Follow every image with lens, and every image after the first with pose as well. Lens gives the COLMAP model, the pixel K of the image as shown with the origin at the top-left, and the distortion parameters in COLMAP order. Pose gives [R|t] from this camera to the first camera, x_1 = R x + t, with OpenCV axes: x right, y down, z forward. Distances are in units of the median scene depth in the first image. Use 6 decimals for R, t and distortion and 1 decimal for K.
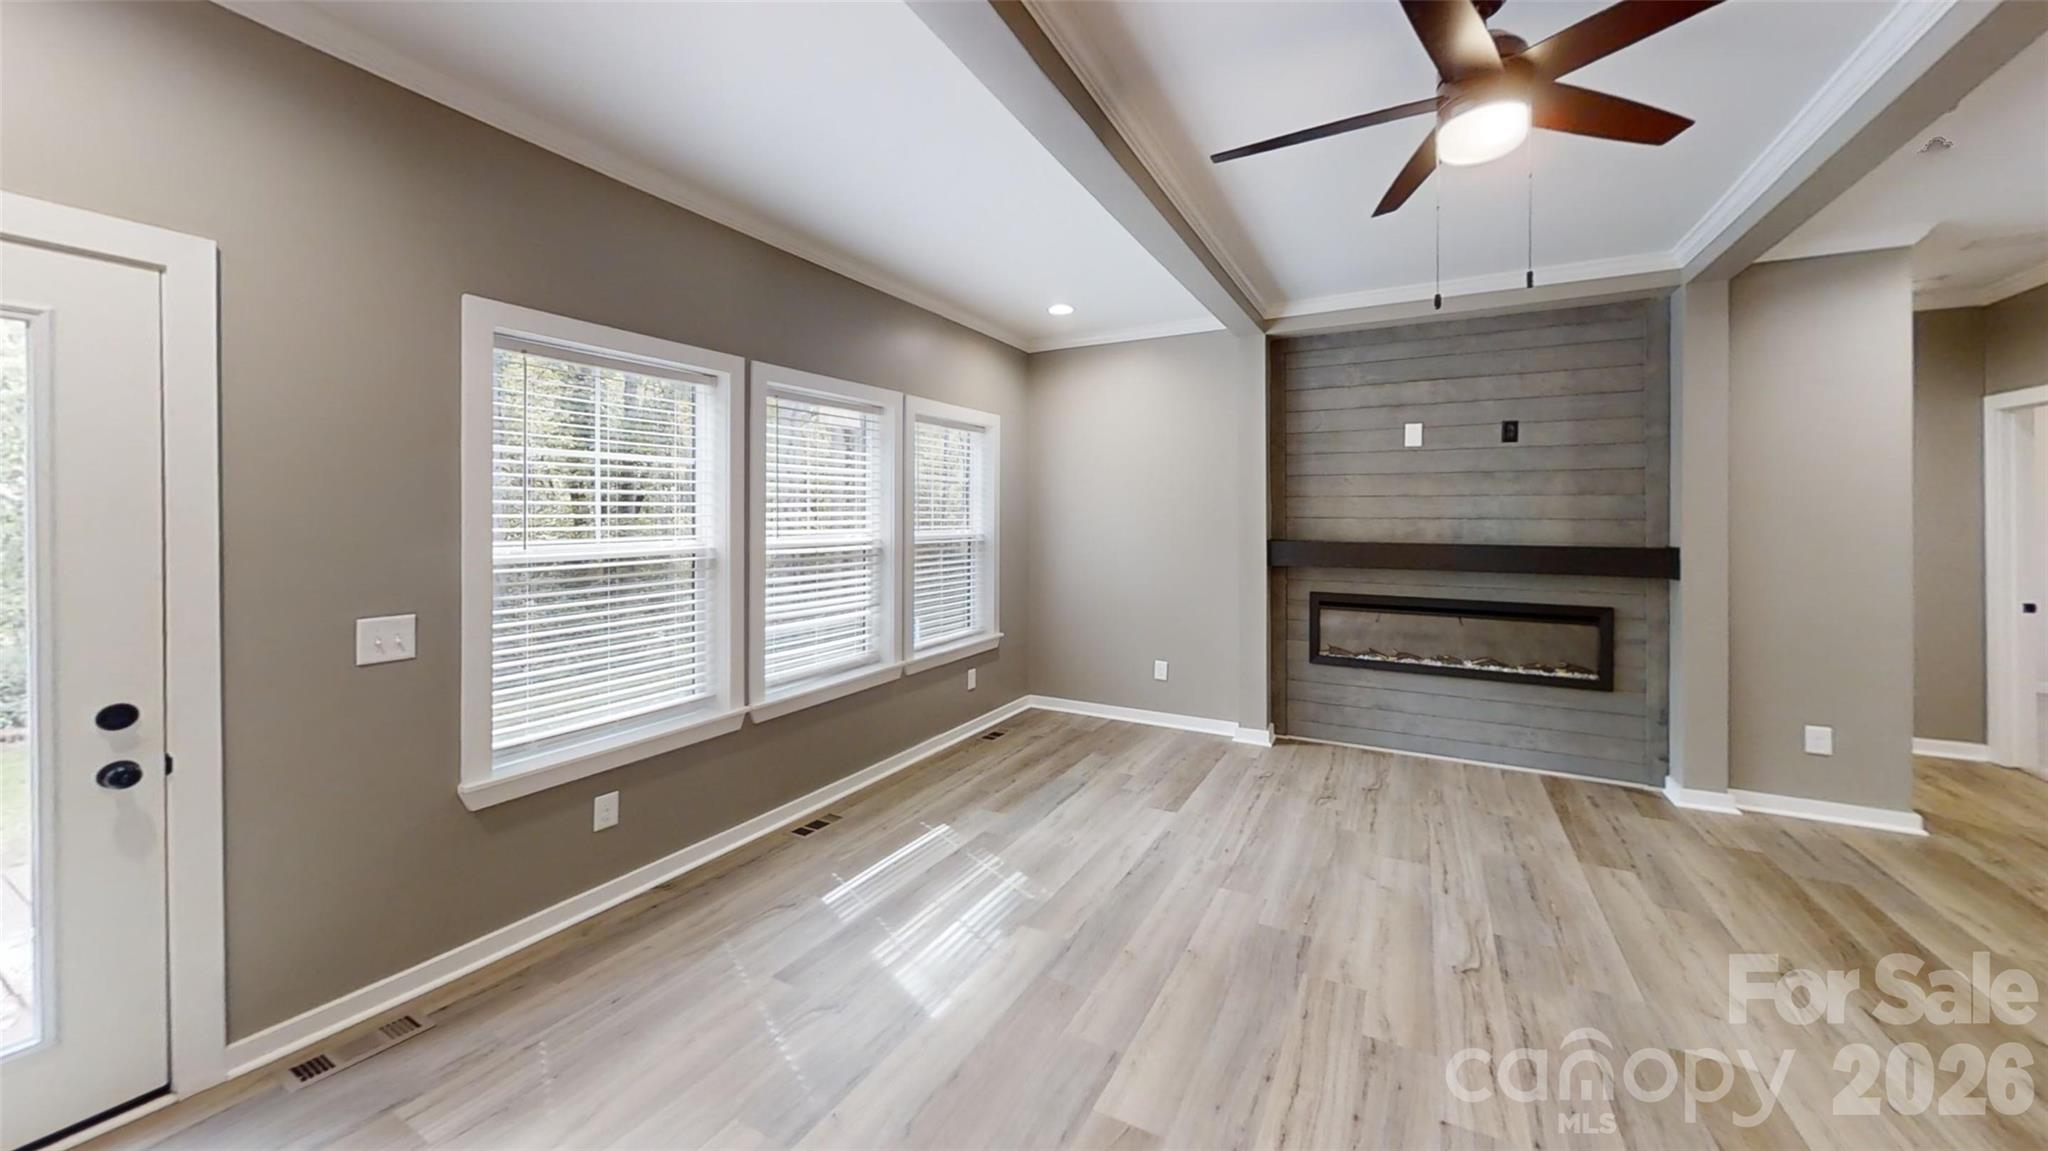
lens RADIAL K [[721.3, 0, 1014.8], [0, 721.3, 573.4], [0, 0, 1]] dist [0.001928, 0.000030]
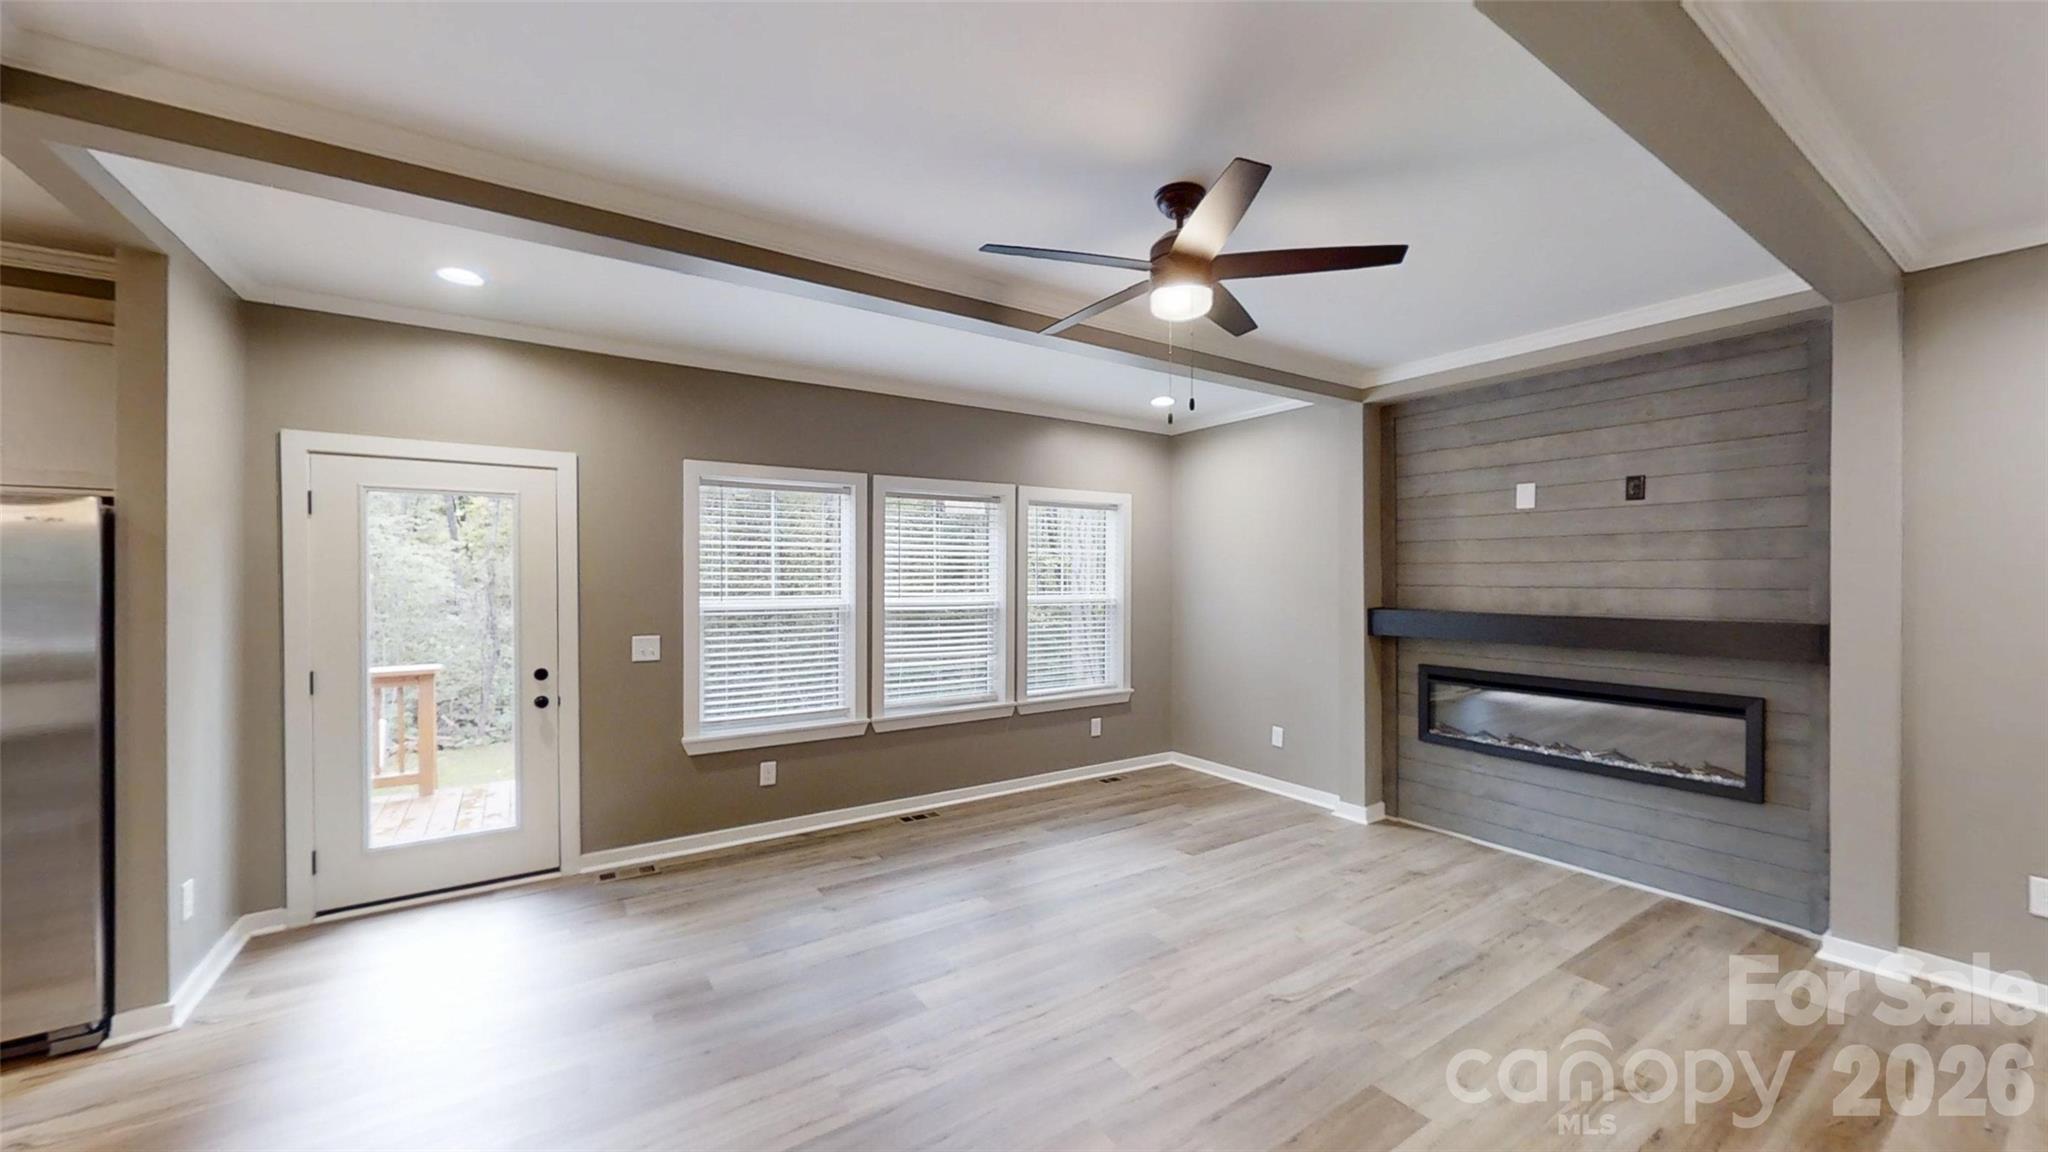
lens RADIAL K [[756.8, 0, 1024.7], [0, 756.8, 581.0], [0, 0, 1]] dist [0.001375, 0.000067]
pose [[0.881920, 0.002044, -0.471394, 0.472347], [-0.041033, 0.996528, -0.072446, 0.010887], [0.469610, 0.083234, 0.878942, -0.135114]]
